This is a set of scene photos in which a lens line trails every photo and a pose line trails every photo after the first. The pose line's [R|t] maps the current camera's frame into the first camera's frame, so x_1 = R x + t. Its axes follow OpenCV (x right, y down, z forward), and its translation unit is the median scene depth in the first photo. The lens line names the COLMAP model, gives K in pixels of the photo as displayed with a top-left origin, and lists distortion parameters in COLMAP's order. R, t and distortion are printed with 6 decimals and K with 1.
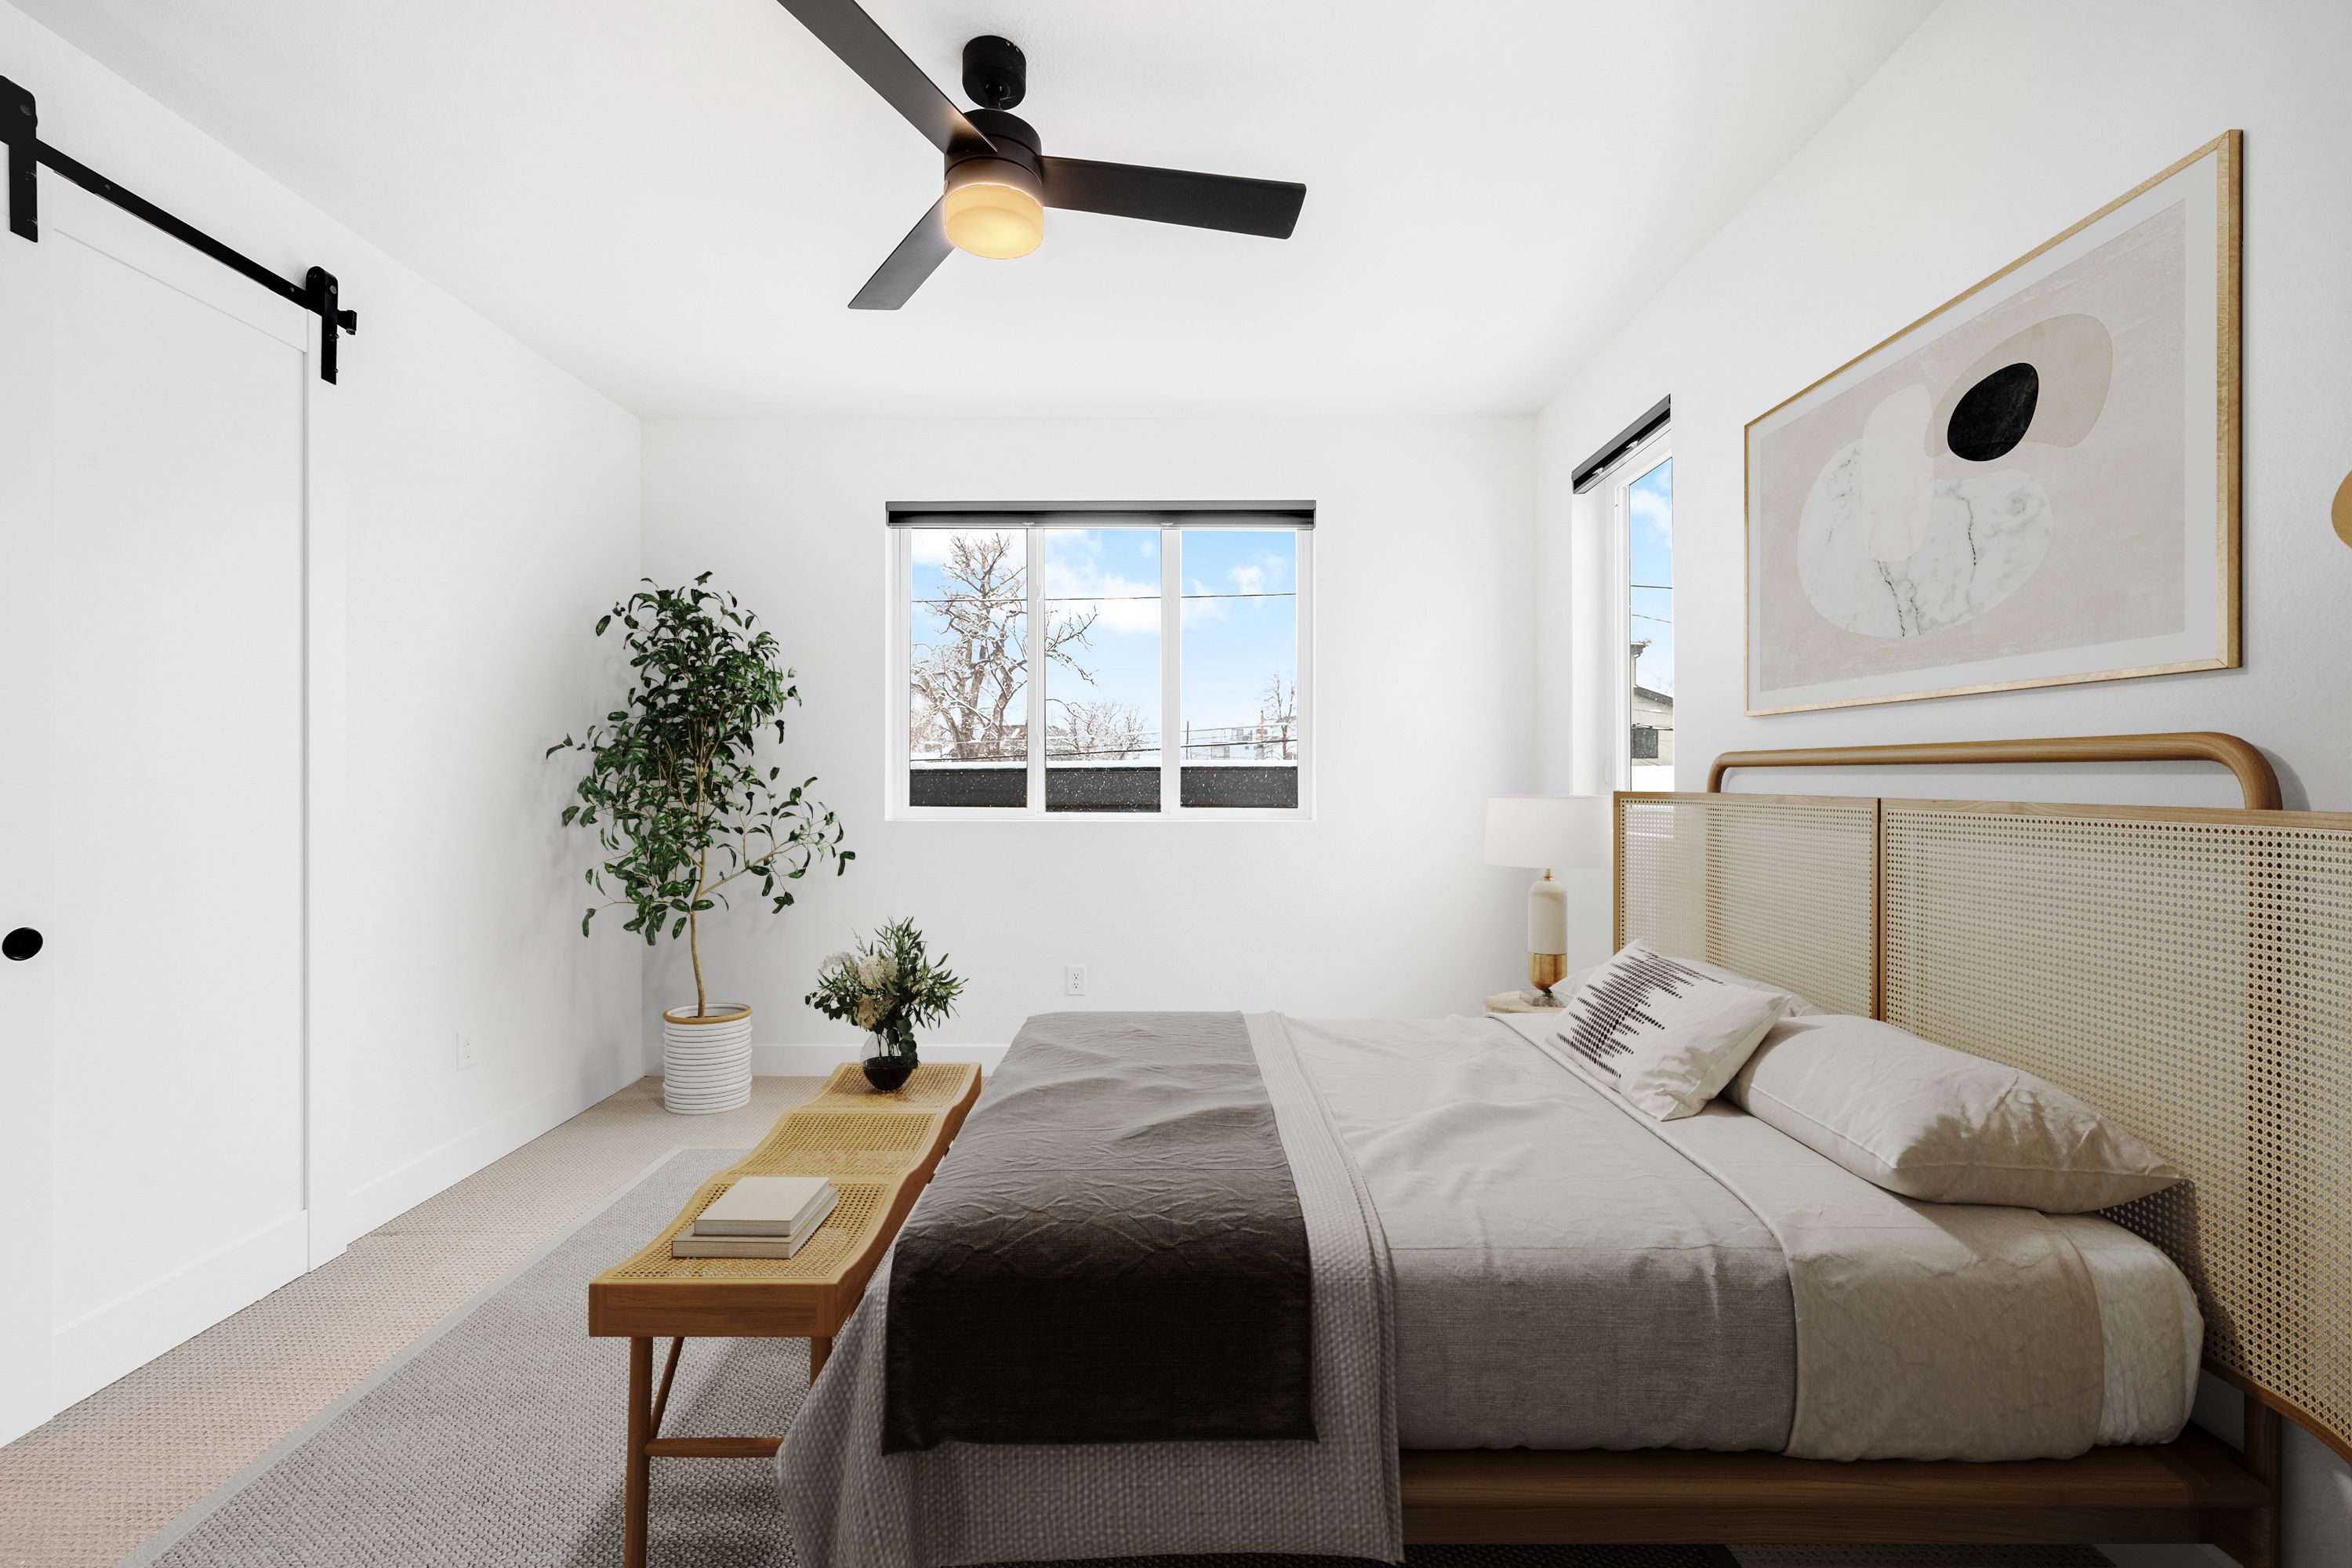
lens RADIAL K [[1029.7, 0, 1184.1], [0, 1029.7, 767.0], [0, 0, 1]] dist [0.000874, 0.000103]
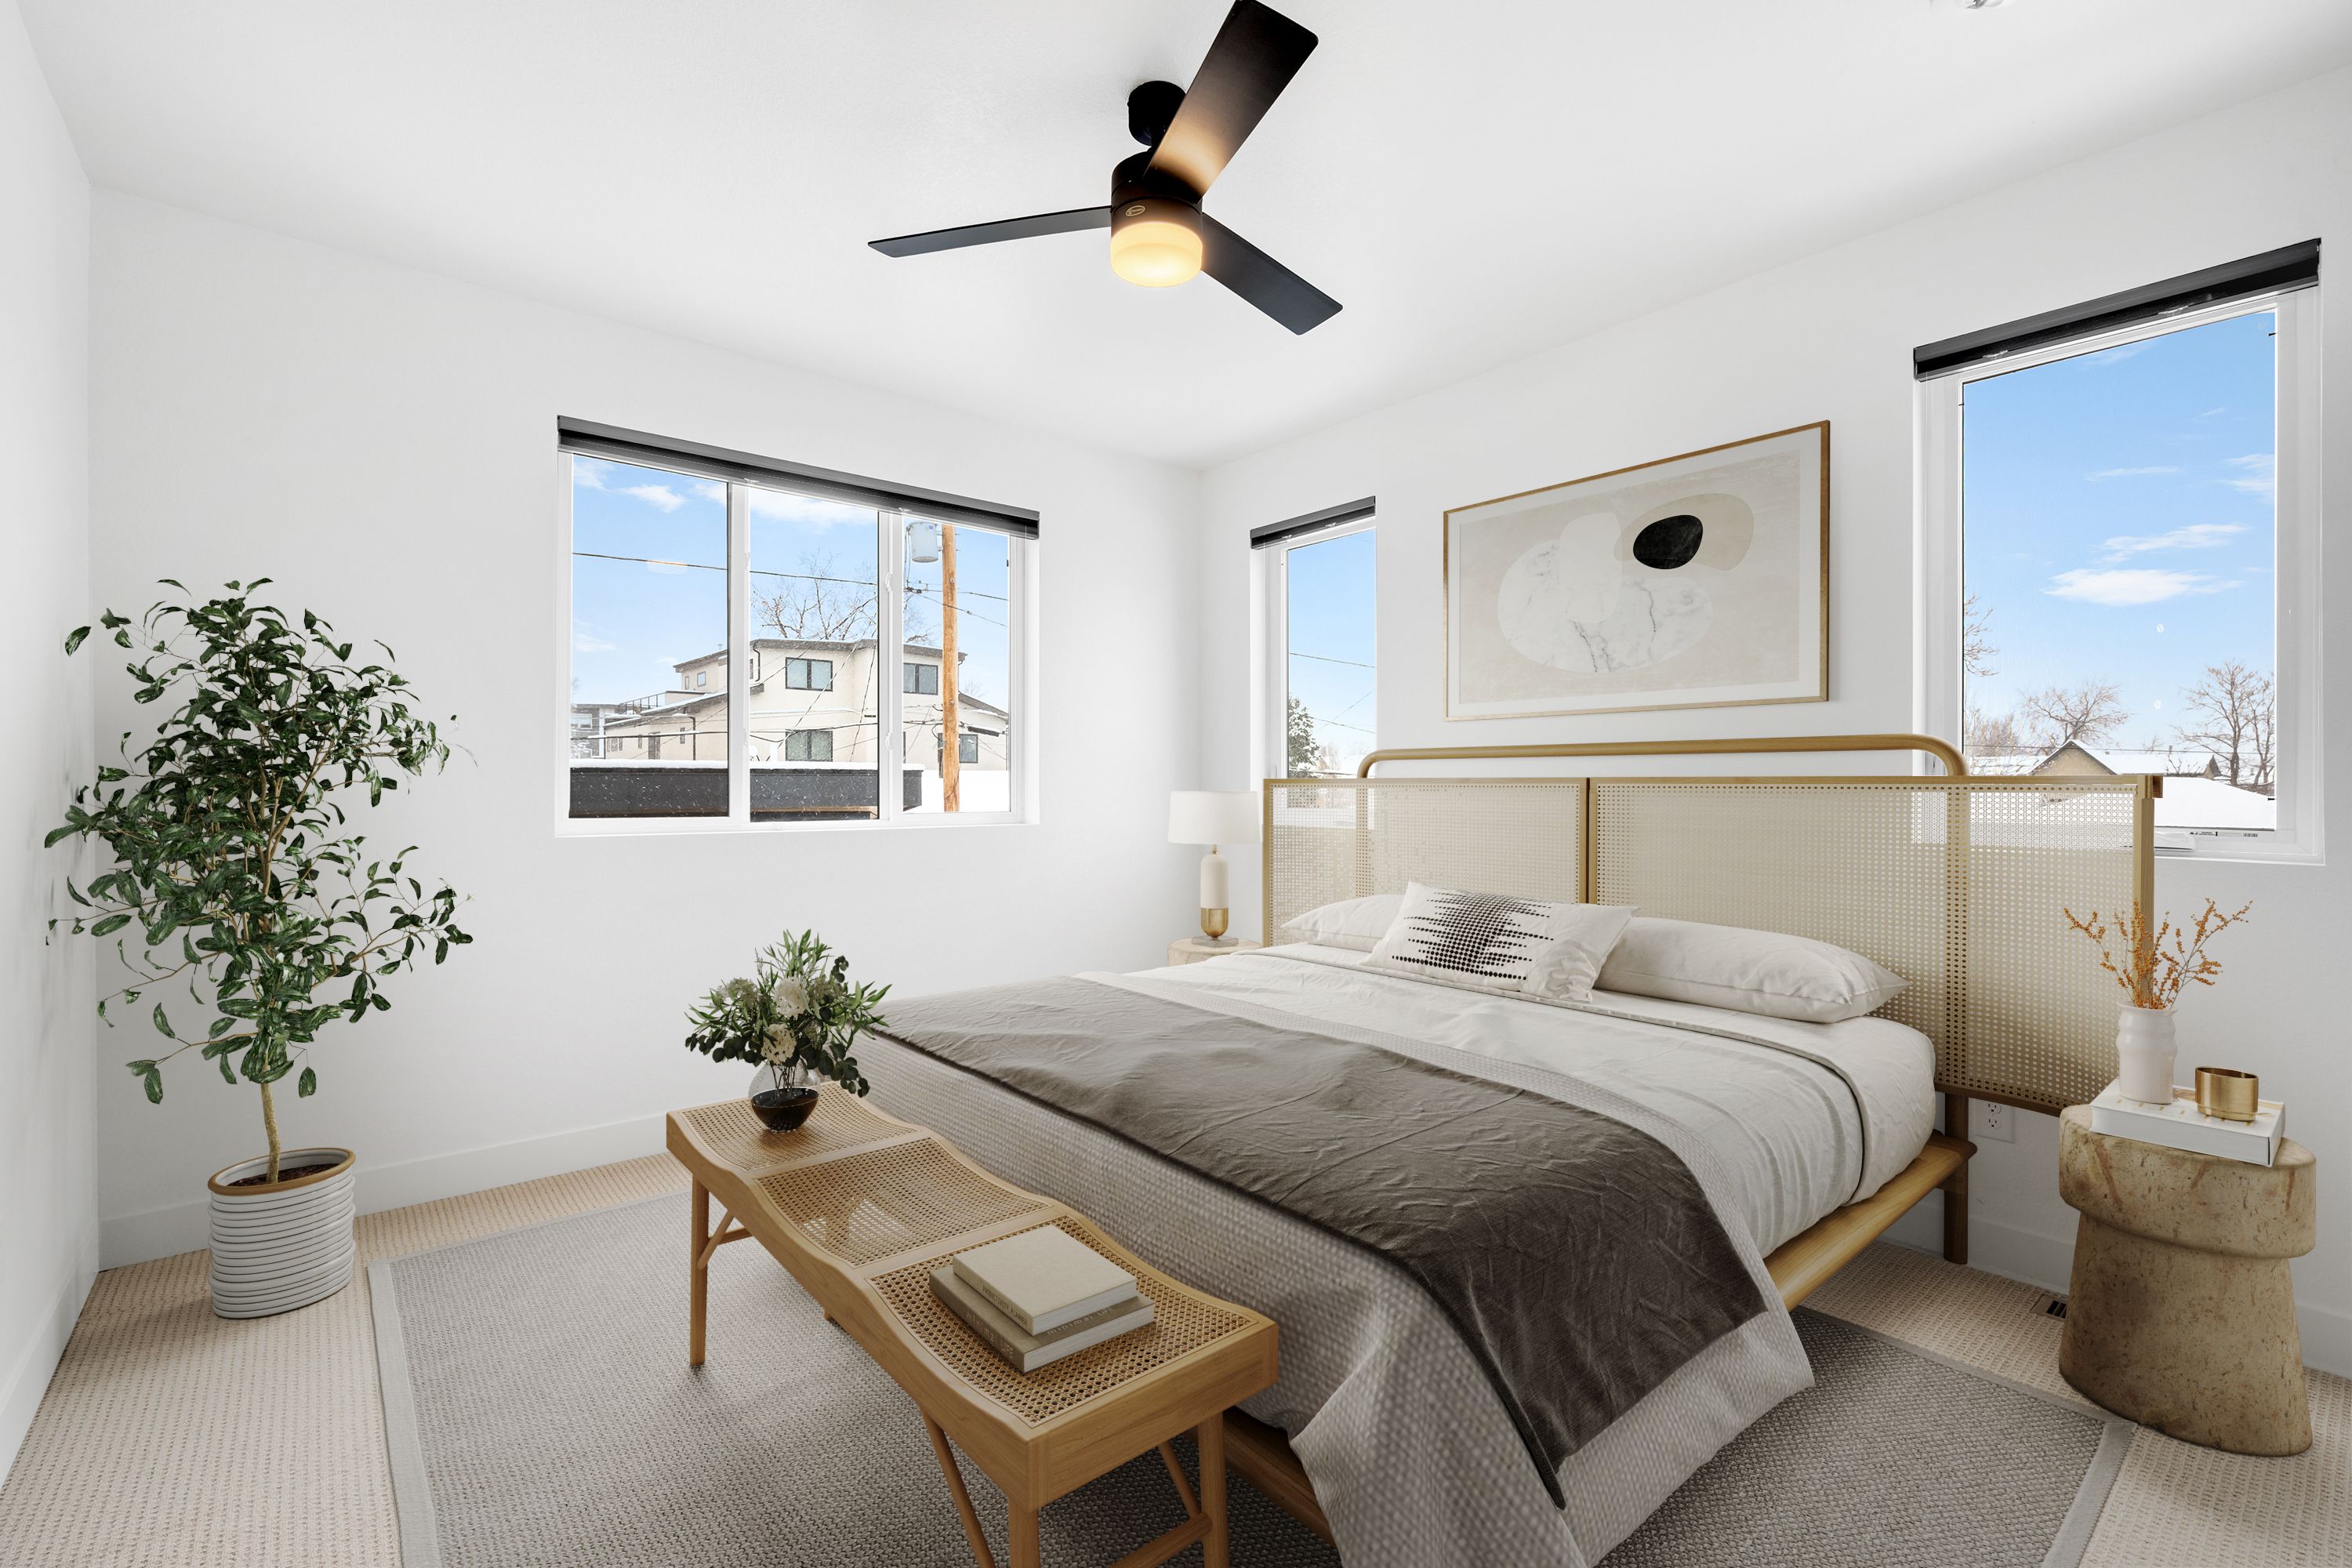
lens RADIAL K [[1060.3, 0, 1169.3], [0, 1060.3, 785.9], [0, 0, 1]] dist [-0.000868, -0.000079]
pose [[0.809739, -0.026992, 0.586170, -0.745897], [0.016900, 0.999600, 0.022683, -0.001957], [-0.586547, -0.008461, 0.809871, 0.074375]]
